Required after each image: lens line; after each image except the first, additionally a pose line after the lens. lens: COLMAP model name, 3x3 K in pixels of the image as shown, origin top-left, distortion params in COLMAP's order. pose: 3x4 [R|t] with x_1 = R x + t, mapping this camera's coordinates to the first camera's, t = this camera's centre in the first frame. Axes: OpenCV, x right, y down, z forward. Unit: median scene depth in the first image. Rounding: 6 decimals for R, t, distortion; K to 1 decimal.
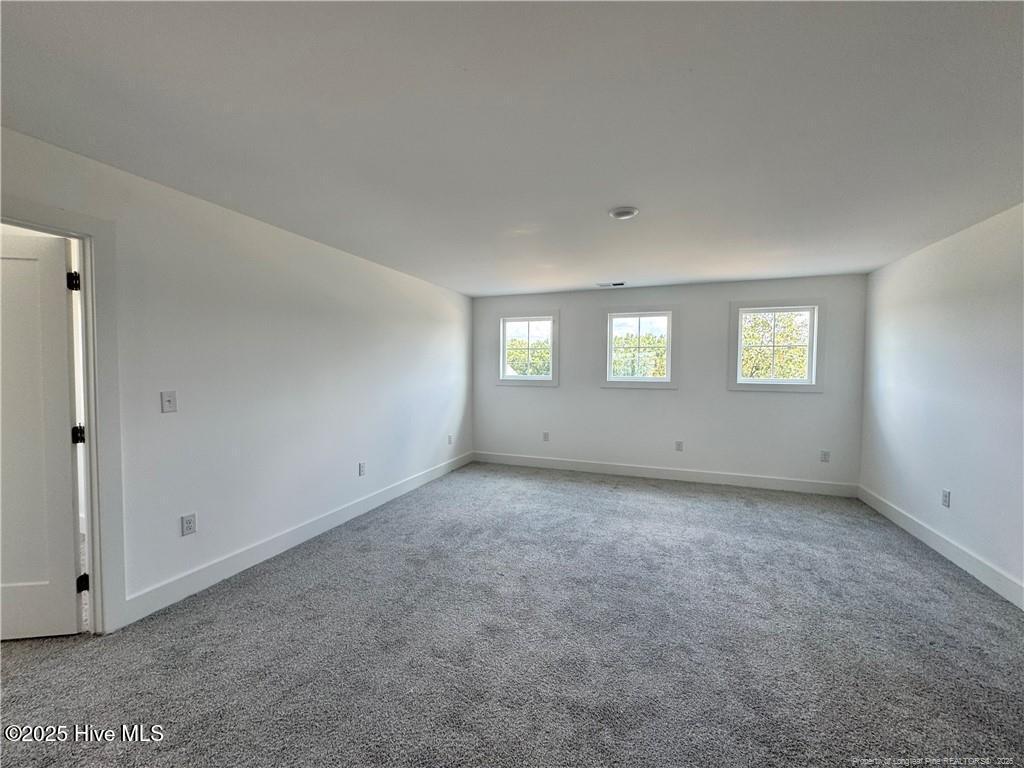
lens RADIAL K [[410.9, 0, 511.7], [0, 410.9, 383.3], [0, 0, 1]] dist [-0.000402, 0.000046]
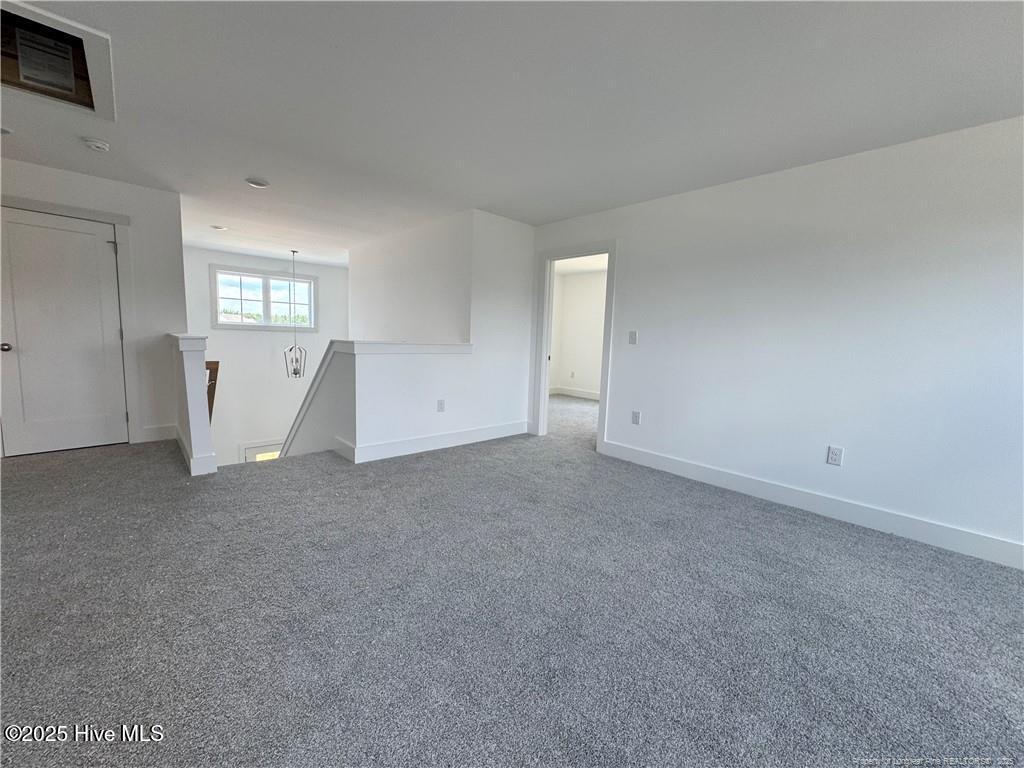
lens RADIAL K [[410.9, 0, 509.8], [0, 410.9, 382.0], [0, 0, 1]] dist [-0.000402, 0.000046]
pose [[-0.417428, 0.092892, -0.903950, 0.603530], [-0.066019, 0.989033, 0.132121, 0.021747], [0.906309, 0.114829, -0.406717, 0.875014]]
